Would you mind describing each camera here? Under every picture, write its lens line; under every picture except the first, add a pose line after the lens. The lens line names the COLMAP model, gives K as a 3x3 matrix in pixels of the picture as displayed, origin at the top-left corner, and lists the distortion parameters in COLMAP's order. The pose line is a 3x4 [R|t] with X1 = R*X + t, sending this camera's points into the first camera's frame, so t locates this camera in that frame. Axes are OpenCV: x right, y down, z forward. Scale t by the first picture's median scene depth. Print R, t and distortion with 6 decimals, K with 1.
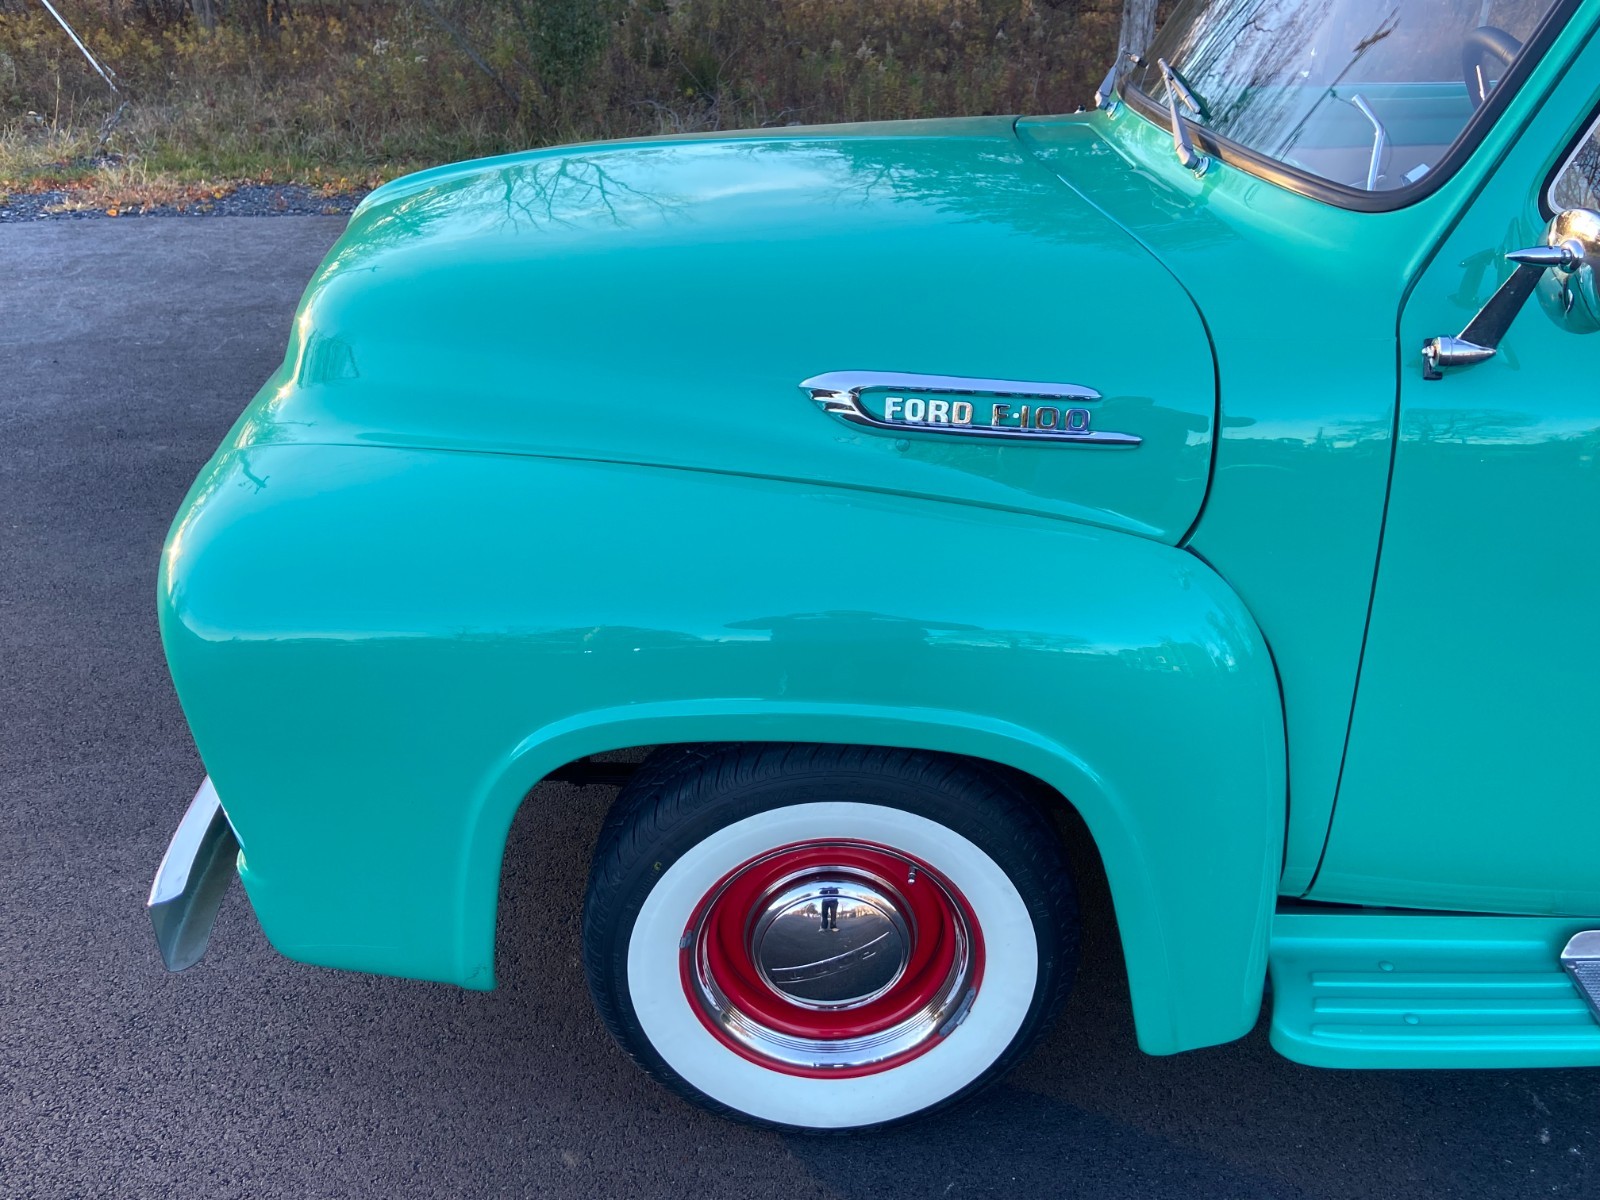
lens RADIAL K [[1359.6, 0, 807.9], [0, 1359.6, 597.9], [0, 0, 1]] dist [0.120520, -0.155831]
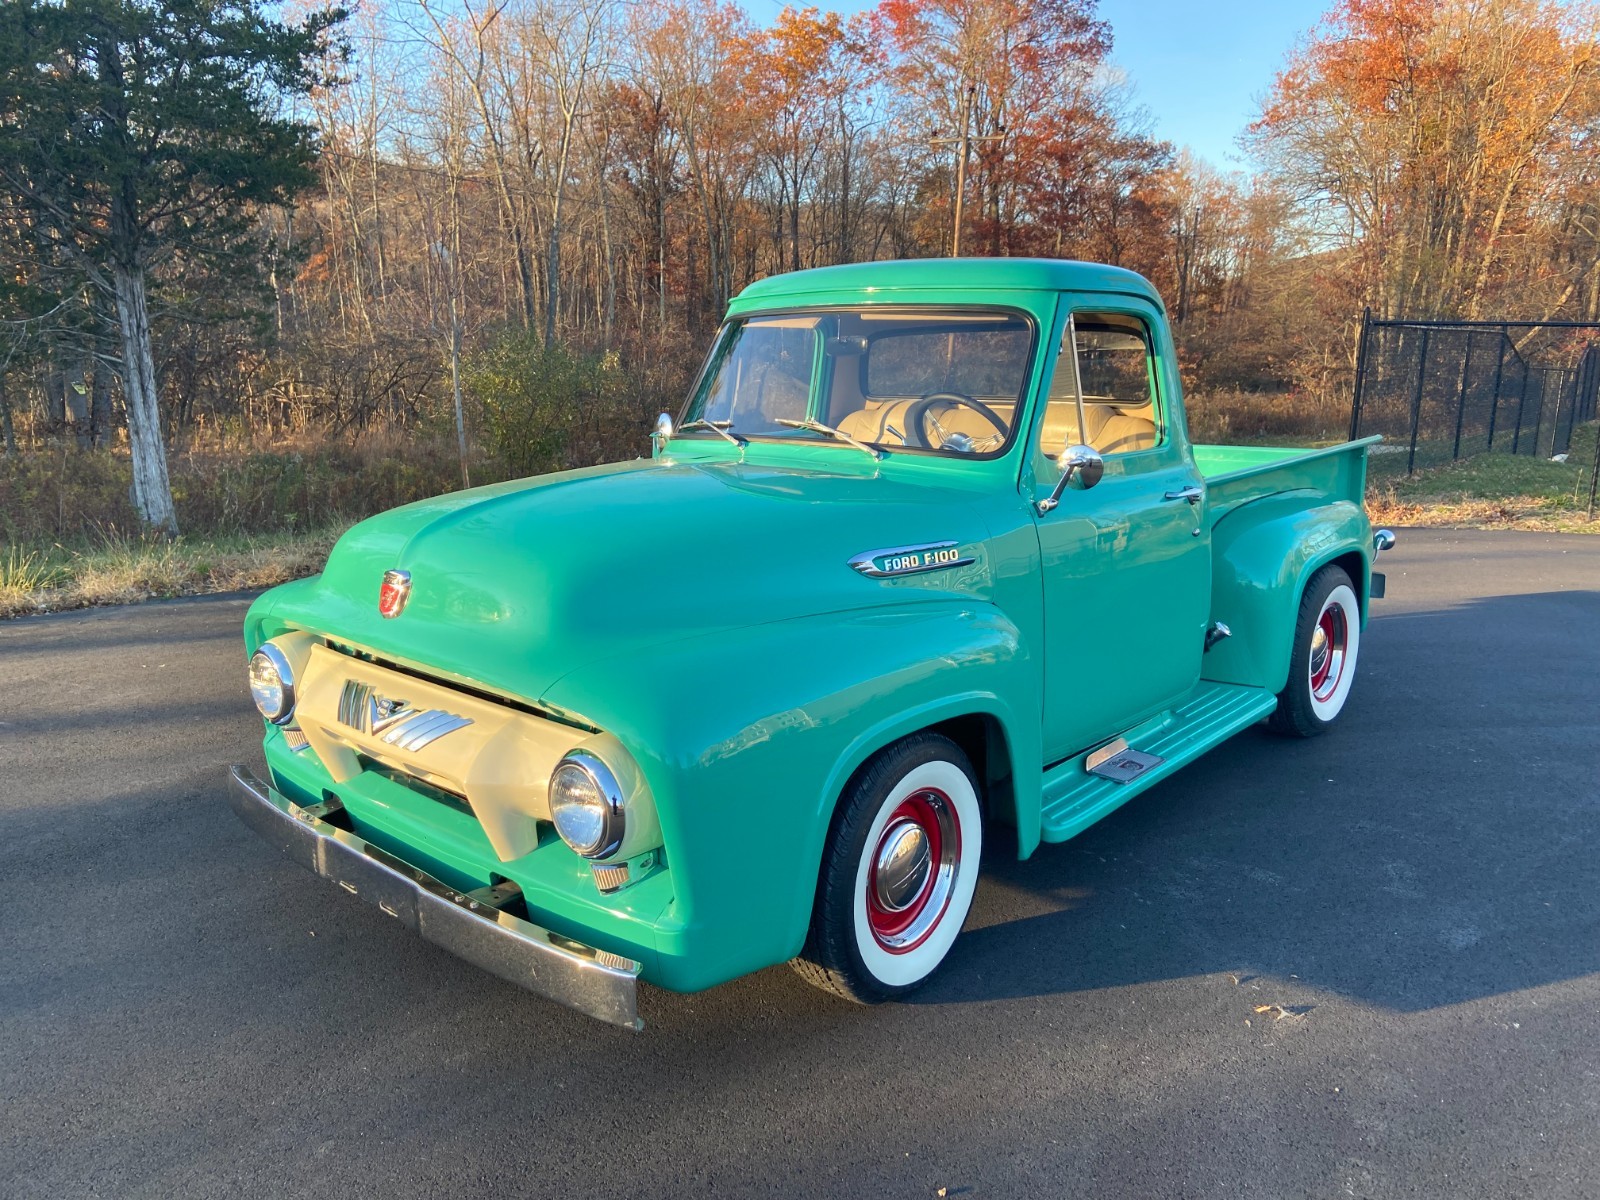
lens RADIAL K [[1205.9, 0, 800.4], [0, 1205.9, 588.4], [0, 0, 1]] dist [0.110895, -0.133172]
pose [[0.653742, -0.154097, 0.740862, -1.151923], [0.346984, 0.931098, -0.112515, 0.043554], [-0.672476, 0.330623, 0.662166, -0.083901]]
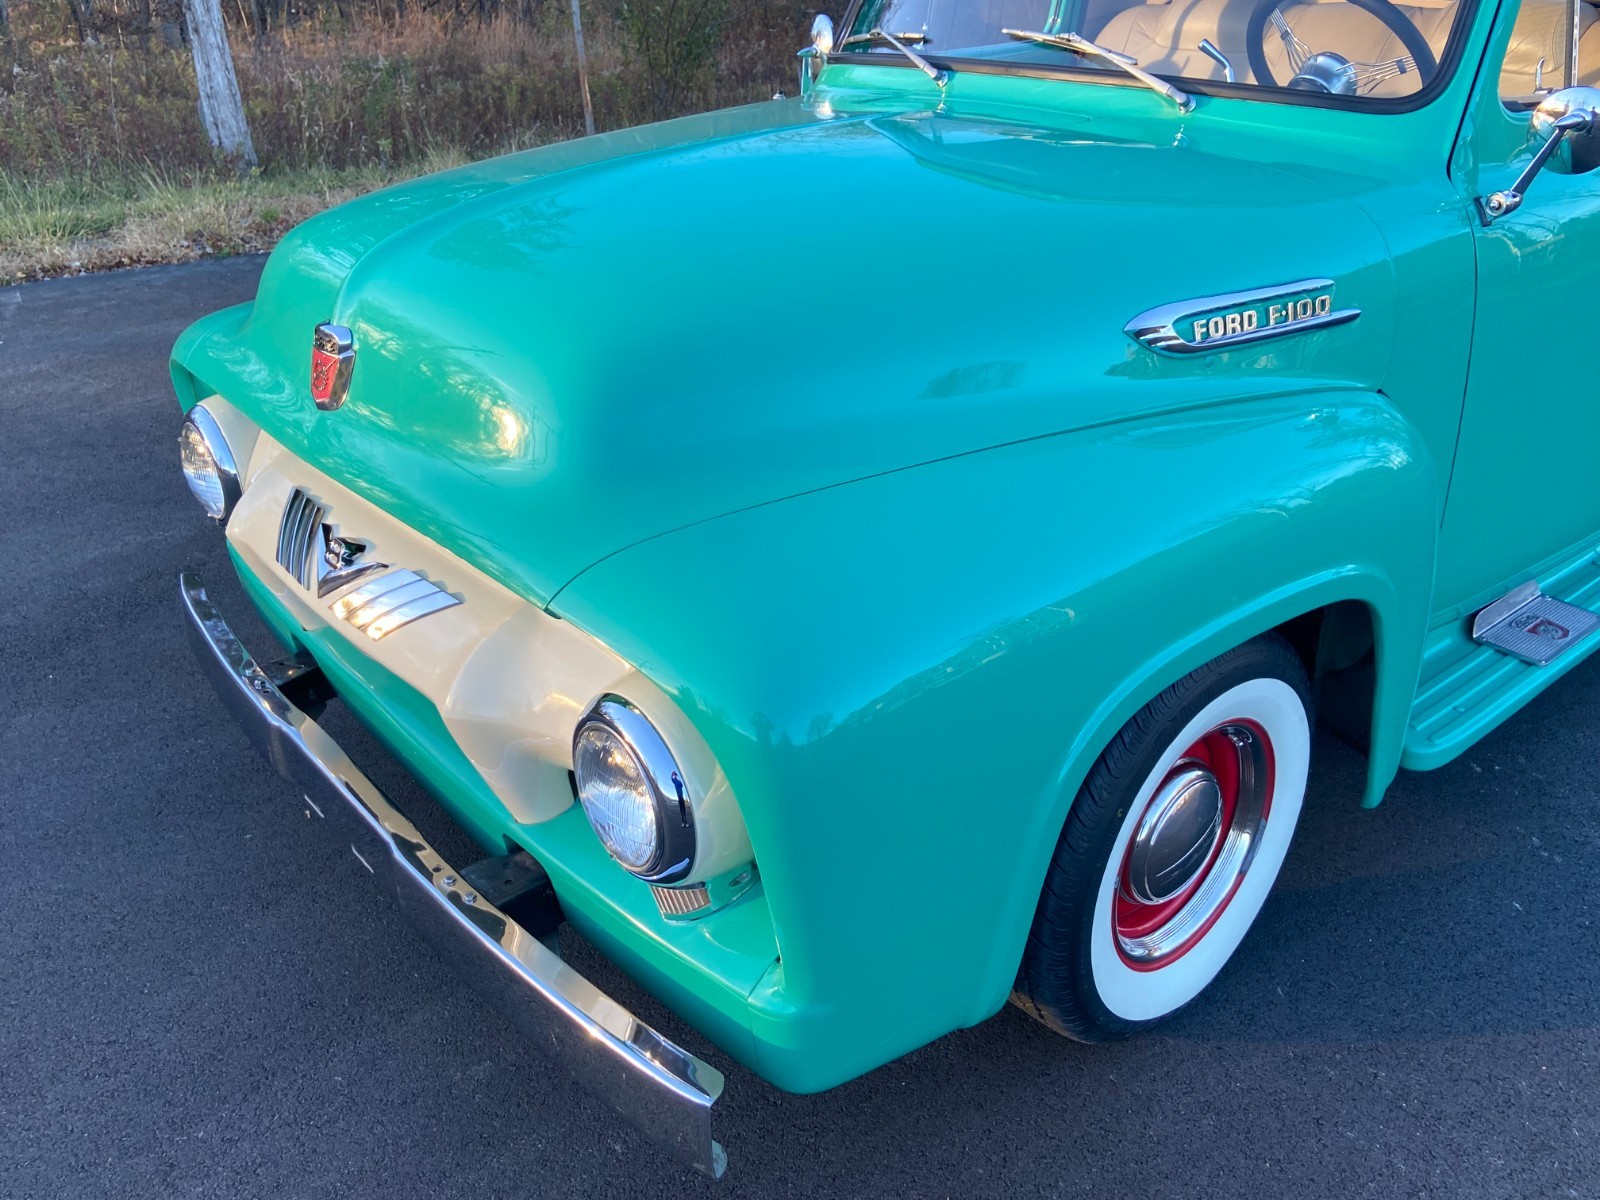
lens RADIAL K [[1359.6, 0, 805.7], [0, 1359.6, 614.5], [0, 0, 1]] dist [0.120520, -0.155831]
pose [[0.753982, -0.309816, 0.579246, -0.757497], [0.309804, 0.945278, 0.102332, -0.113194], [-0.579252, 0.102296, 0.808704, 0.253803]]
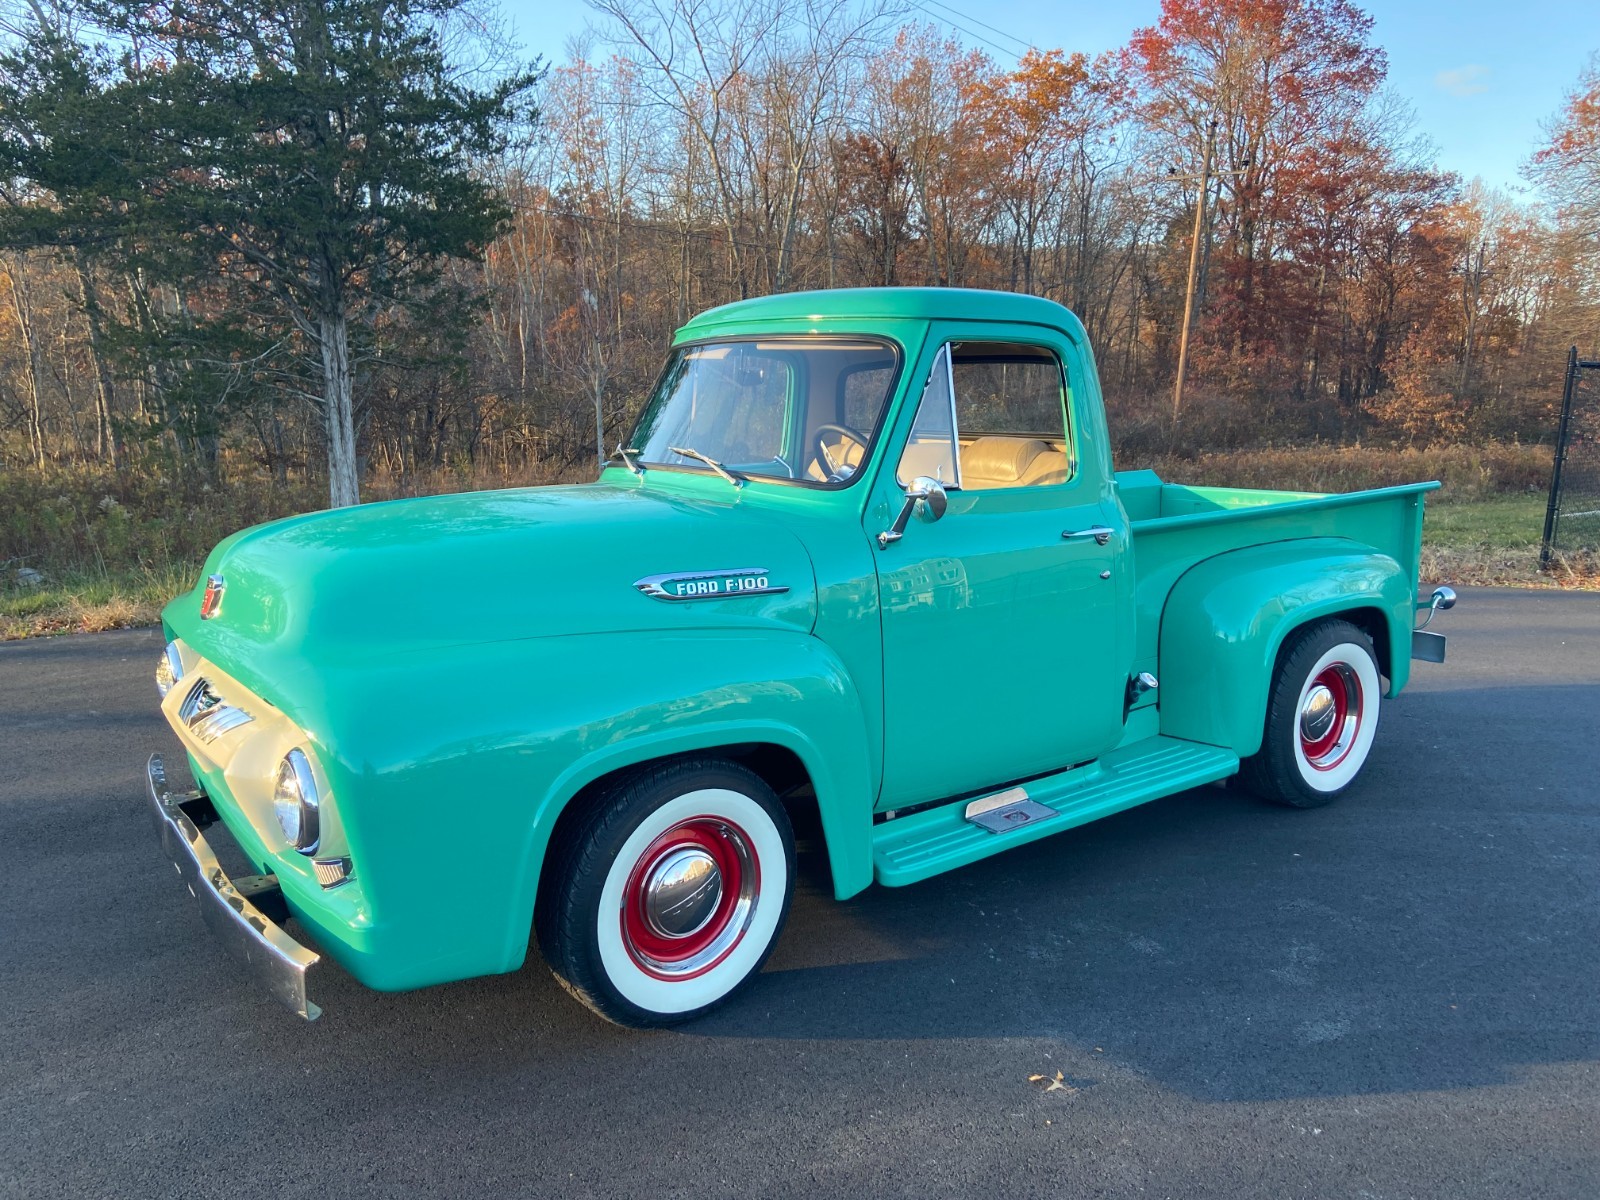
lens RADIAL K [[1205.9, 0, 785.4], [0, 1205.9, 608.0], [0, 0, 1]] dist [0.110895, -0.133172]
pose [[0.797057, -0.108624, 0.594055, -0.749474], [0.274752, 0.941214, -0.196538, 0.240760], [-0.537784, 0.319870, 0.780046, -0.410849]]
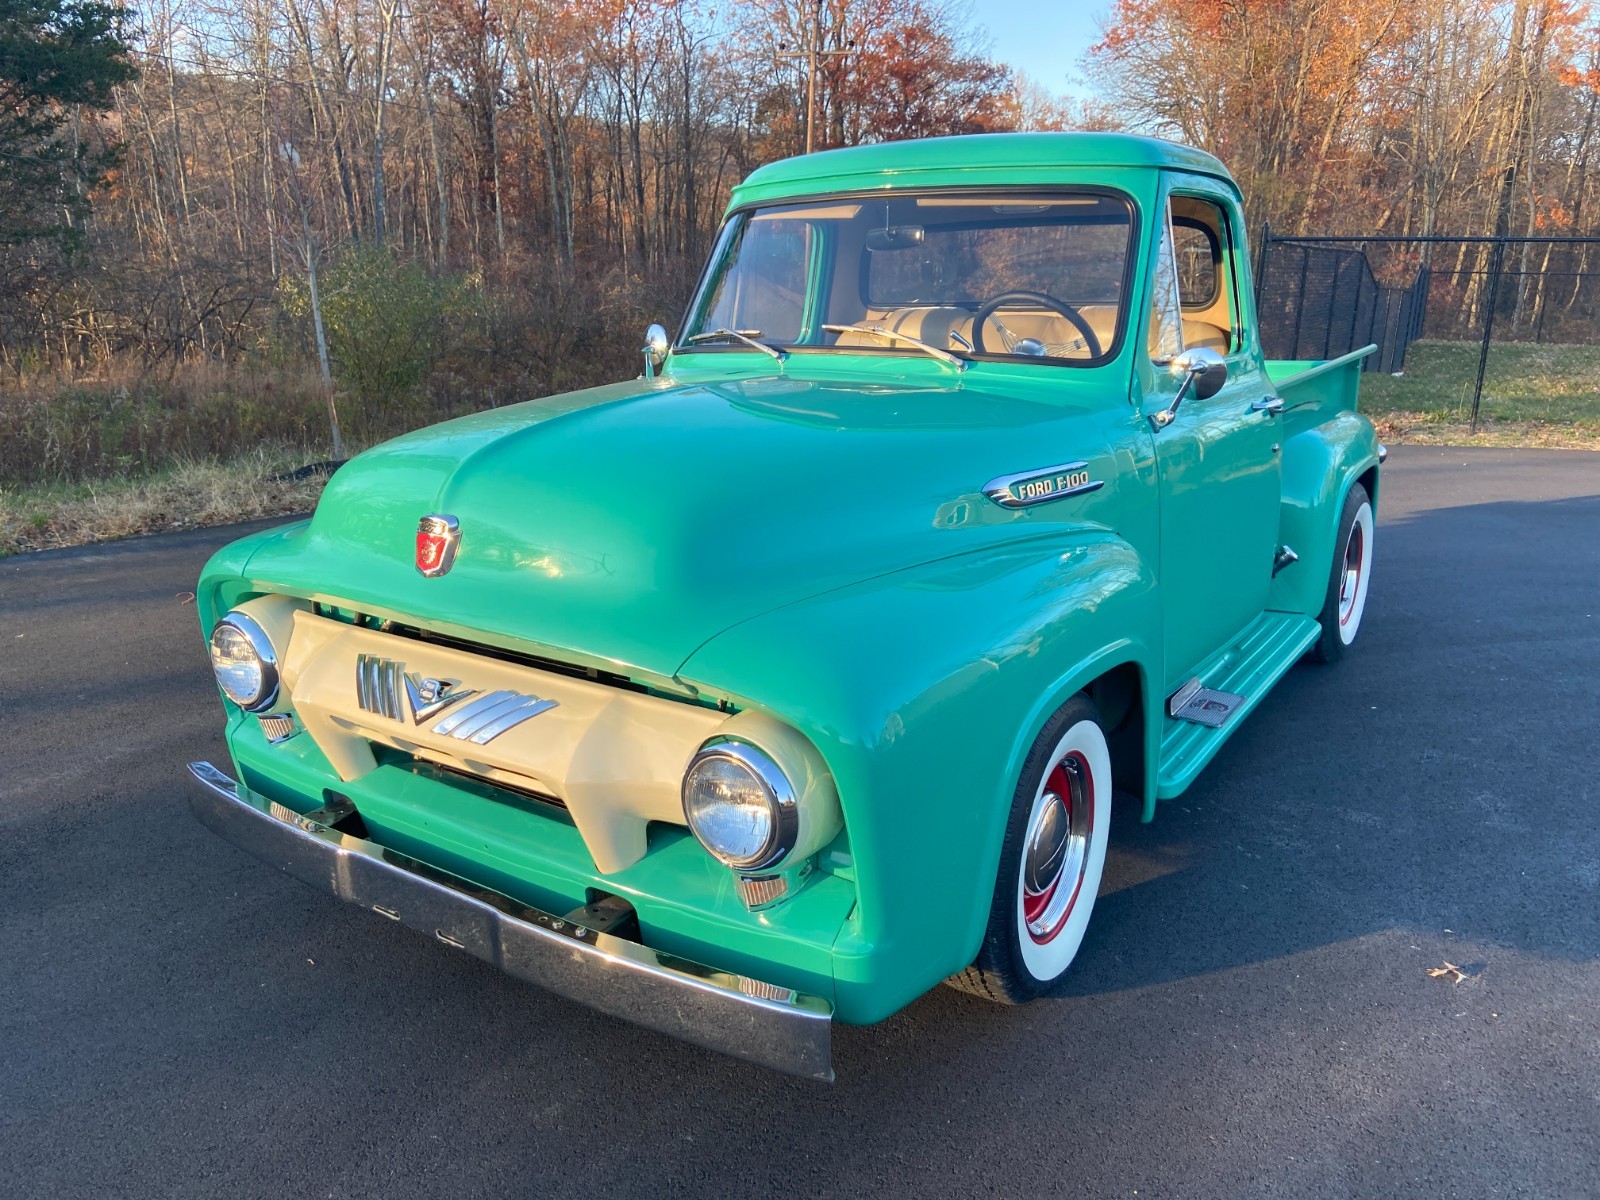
lens RADIAL K [[1205.9, 0, 805.6], [0, 1205.9, 601.3], [0, 0, 1]] dist [0.110895, -0.133172]
pose [[0.546574, -0.225481, 0.806483, -1.134625], [0.386431, 0.922309, -0.004030, -0.094000], [-0.742919, 0.313853, 0.591243, 0.287816]]
